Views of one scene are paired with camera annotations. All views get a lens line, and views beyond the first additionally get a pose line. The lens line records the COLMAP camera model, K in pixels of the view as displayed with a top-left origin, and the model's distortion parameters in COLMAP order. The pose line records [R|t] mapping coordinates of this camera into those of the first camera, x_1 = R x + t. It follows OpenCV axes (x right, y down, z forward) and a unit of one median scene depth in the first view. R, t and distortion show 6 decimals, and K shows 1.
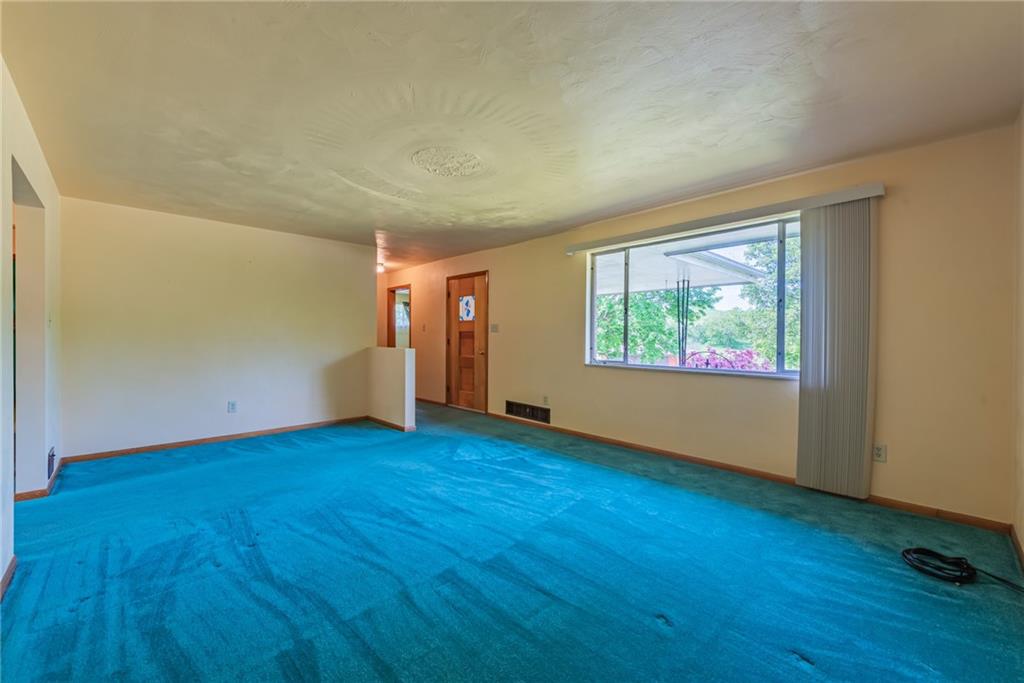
lens RADIAL K [[403.9, 0, 517.0], [0, 403.9, 341.3], [0, 0, 1]] dist [0.010448, -0.001043]
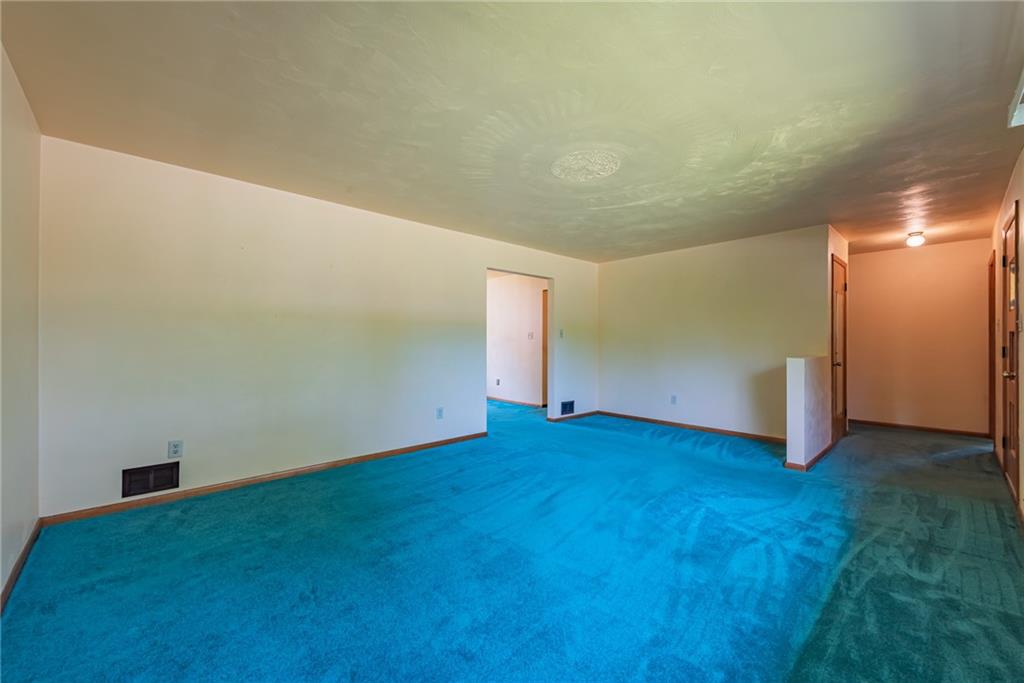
lens RADIAL K [[403.9, 0, 517.2], [0, 403.9, 341.1], [0, 0, 1]] dist [0.010448, -0.001043]
pose [[-0.018201, -0.009012, -0.999794, 0.651836], [-0.013264, 0.999874, -0.008771, 0.000024], [0.999746, 0.013102, -0.018318, 0.673957]]
